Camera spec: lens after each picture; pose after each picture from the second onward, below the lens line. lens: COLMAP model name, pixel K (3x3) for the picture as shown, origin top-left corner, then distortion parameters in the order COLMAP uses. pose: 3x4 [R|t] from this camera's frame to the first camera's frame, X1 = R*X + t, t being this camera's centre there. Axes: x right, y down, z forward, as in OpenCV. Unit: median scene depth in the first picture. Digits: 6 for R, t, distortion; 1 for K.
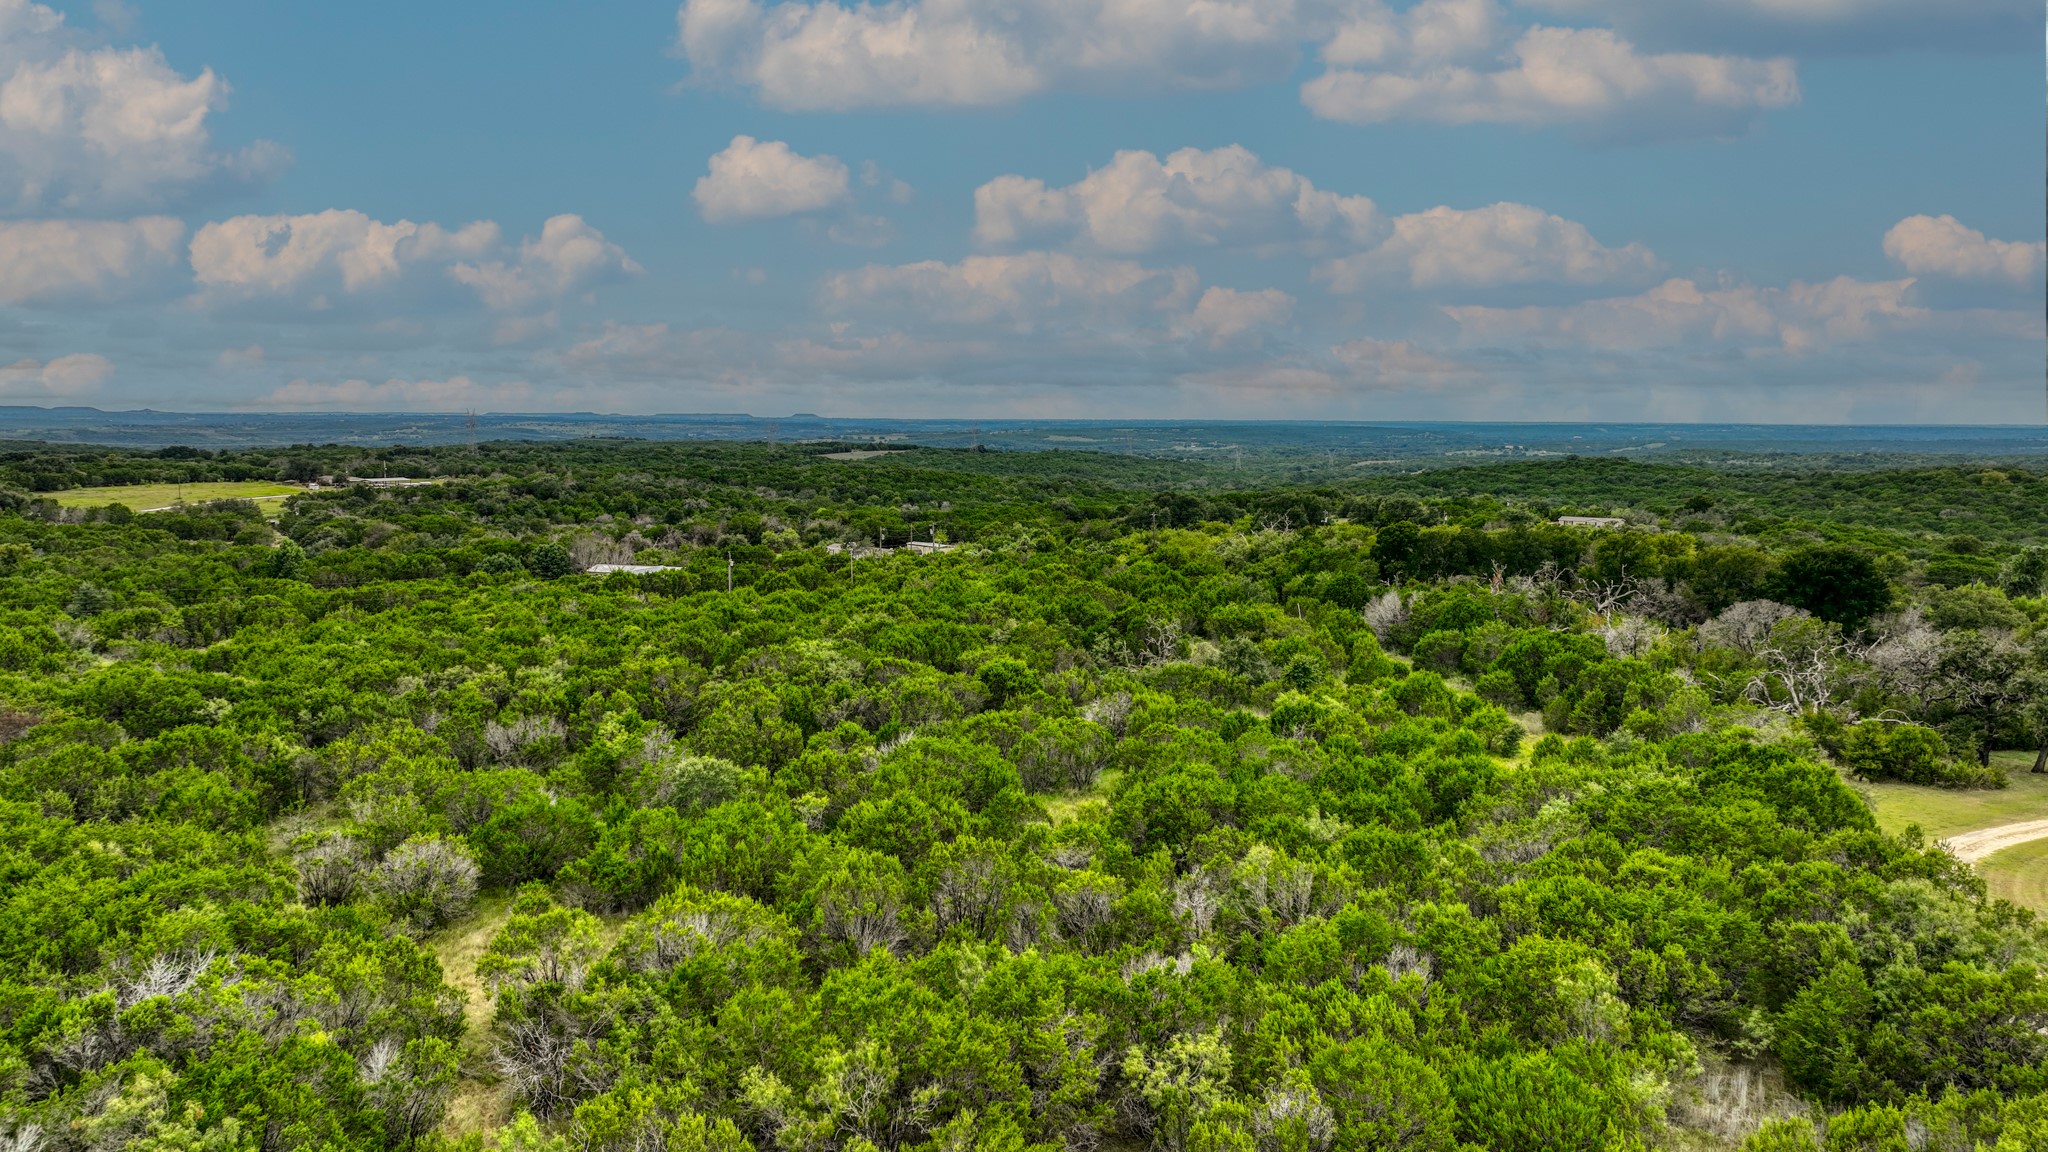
lens RADIAL K [[1460.9, 0, 1025.8], [0, 1460.9, 579.6], [0, 0, 1]] dist [-0.001739, 0.020415]
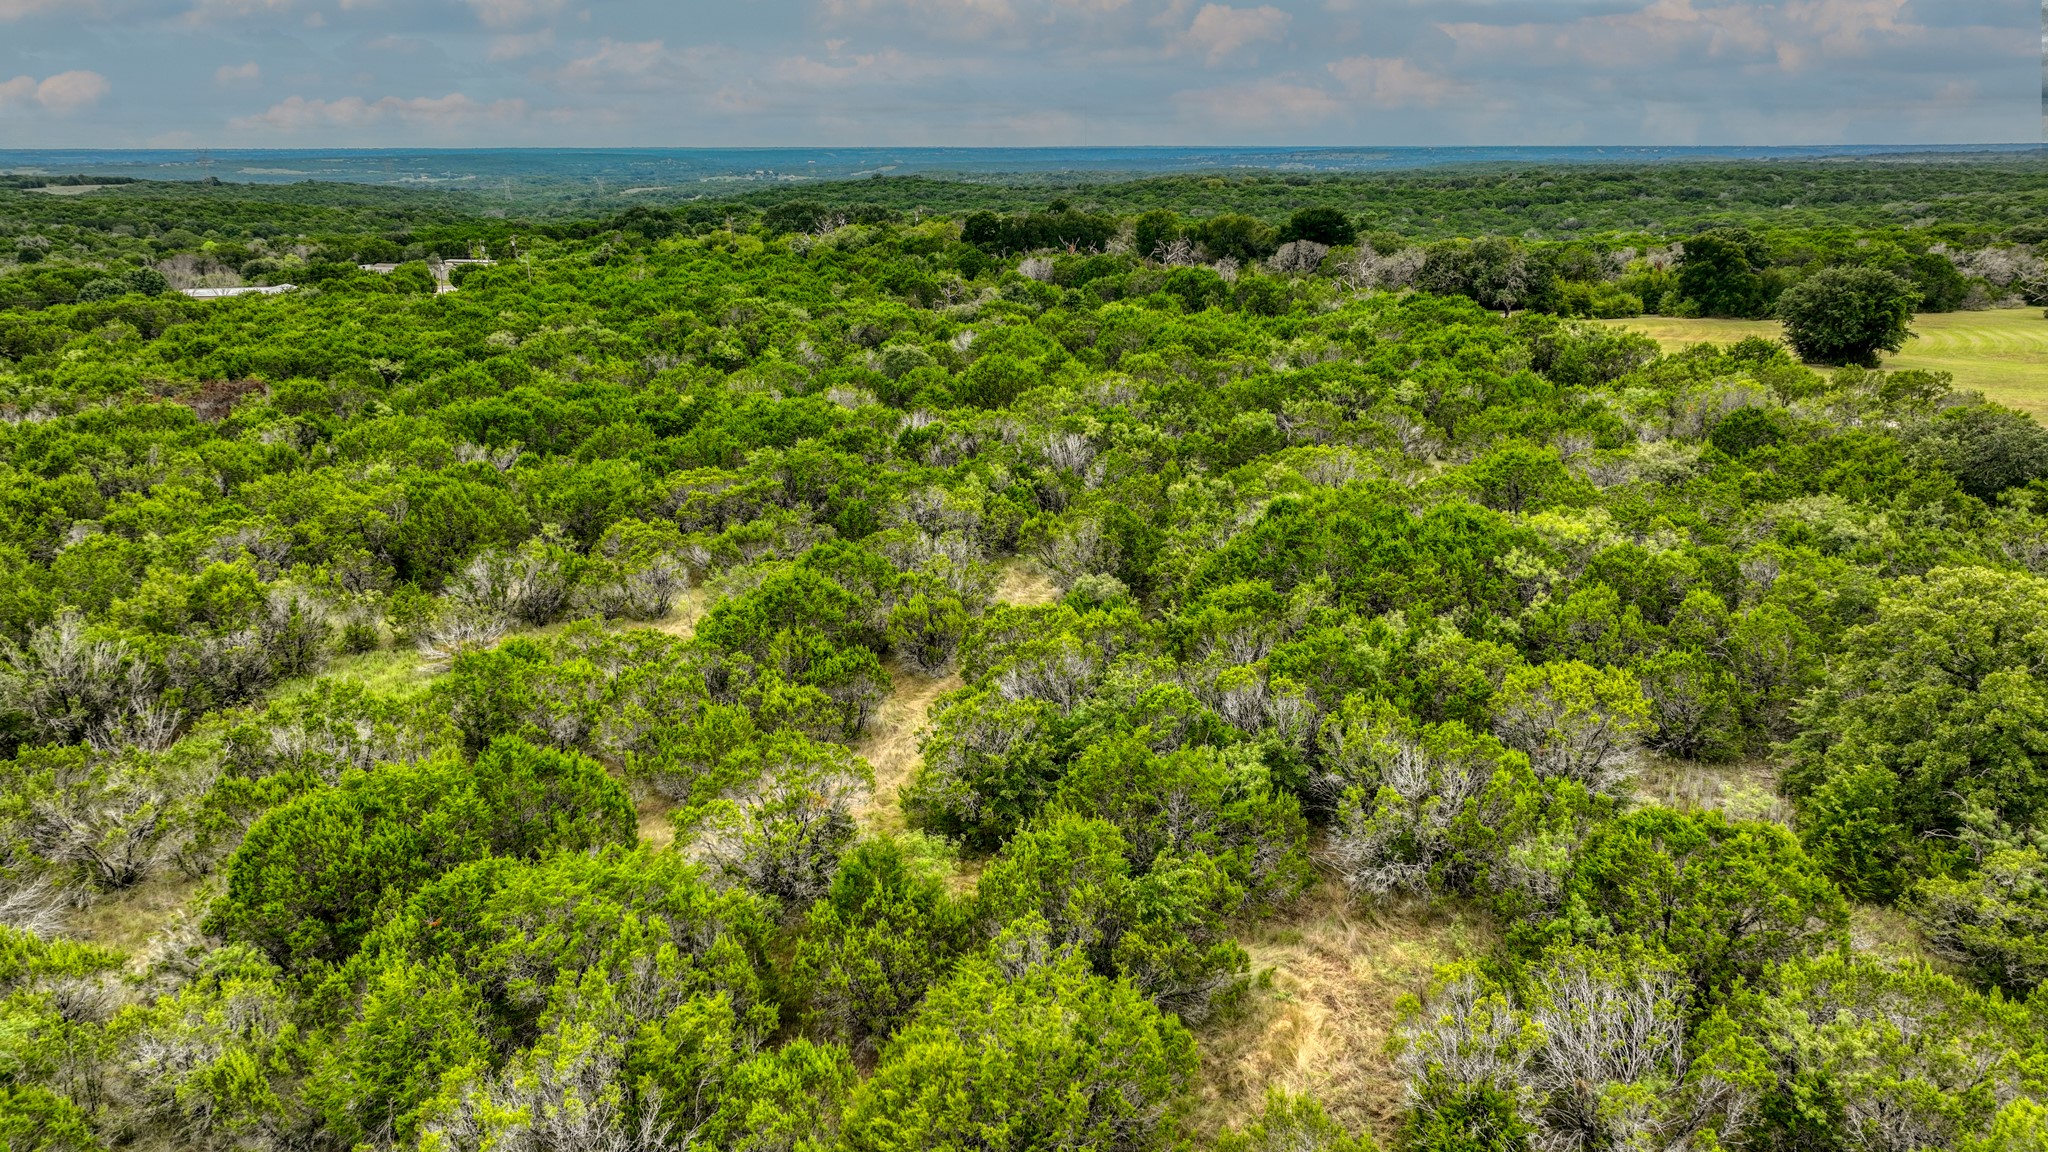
lens RADIAL K [[1460.9, 0, 1023.5], [0, 1460.9, 577.0], [0, 0, 1]] dist [-0.001739, 0.020415]
pose [[0.874478, -0.144412, 0.463069, -0.635421], [0.060378, 0.979636, 0.191488, 0.048538], [-0.481292, -0.139493, 0.865390, -0.335126]]
